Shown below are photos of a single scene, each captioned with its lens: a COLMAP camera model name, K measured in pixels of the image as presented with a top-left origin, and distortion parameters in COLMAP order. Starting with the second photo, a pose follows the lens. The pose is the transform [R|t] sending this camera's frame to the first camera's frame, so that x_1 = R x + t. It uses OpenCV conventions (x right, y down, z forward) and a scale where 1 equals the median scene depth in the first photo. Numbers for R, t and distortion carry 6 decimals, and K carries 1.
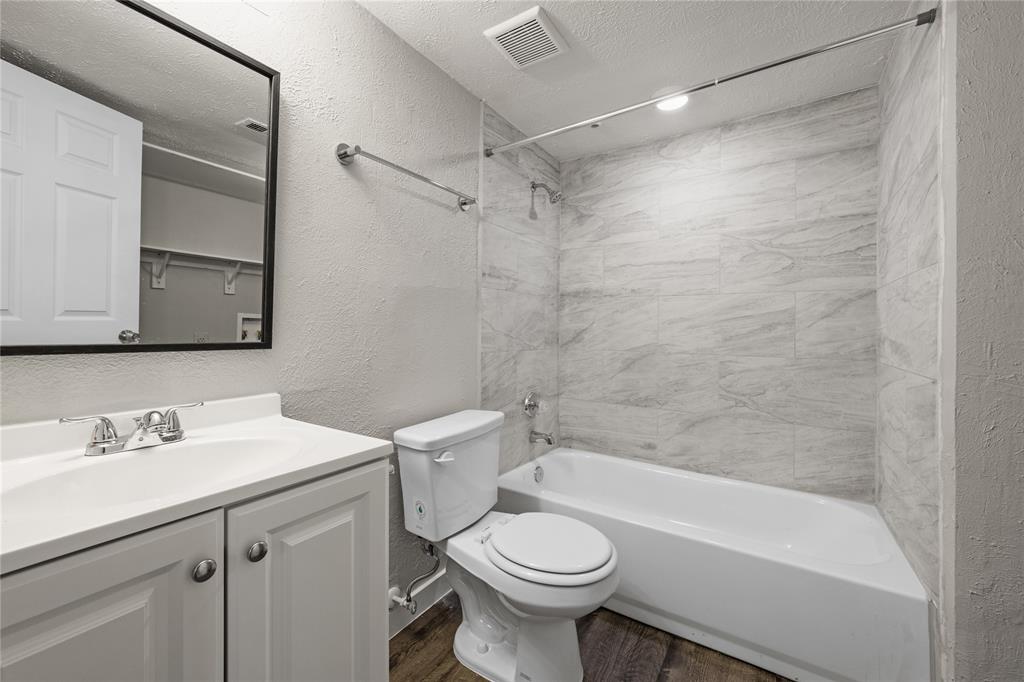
lens RADIAL K [[404.9, 0, 514.3], [0, 404.9, 327.2], [0, 0, 1]] dist [-0.000131, 0.000308]
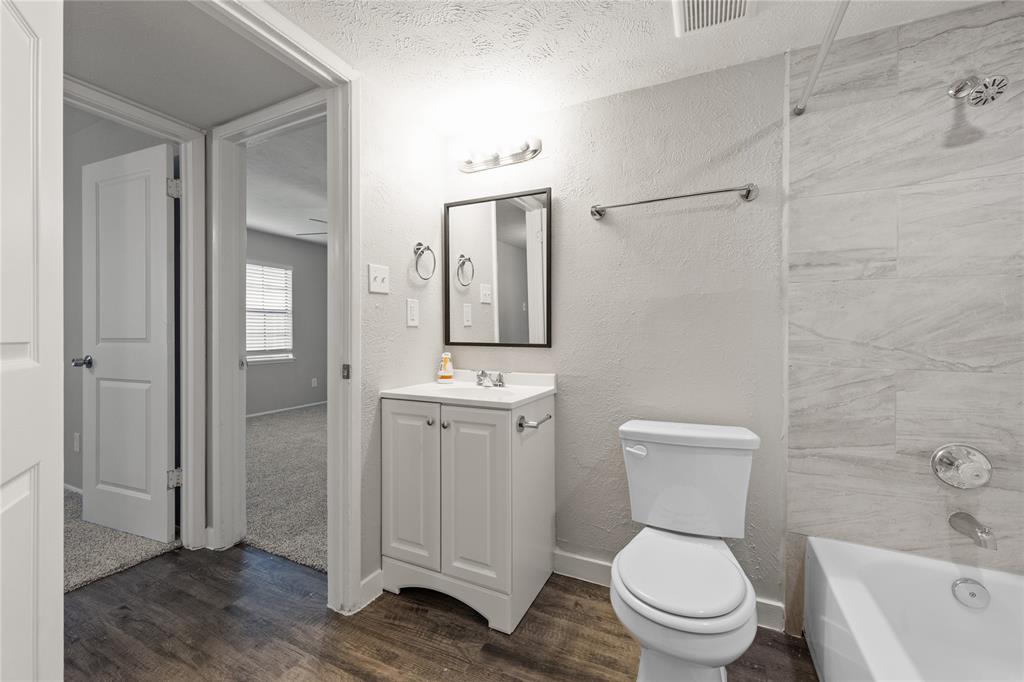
lens RADIAL K [[404.9, 0, 522.9], [0, 404.9, 331.8], [0, 0, 1]] dist [-0.000131, 0.000308]
pose [[0.155164, -0.015587, -0.987766, 0.621344], [0.005558, 0.999873, -0.014905, 0.005952], [0.987873, -0.003177, 0.155231, 0.352274]]
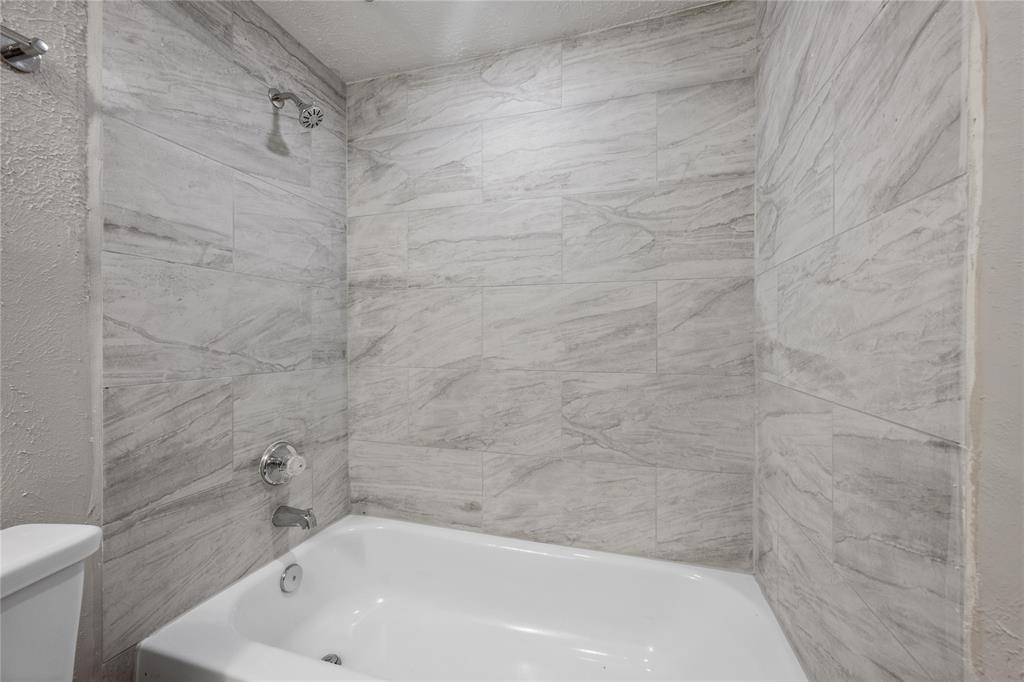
lens RADIAL K [[404.9, 0, 514.8], [0, 404.9, 339.9], [0, 0, 1]] dist [-0.000131, 0.000308]
pose [[0.955746, -0.012867, 0.293912, 0.243357], [0.008894, 0.999850, 0.014848, 0.003548], [-0.294059, -0.011577, 0.955717, 0.389000]]
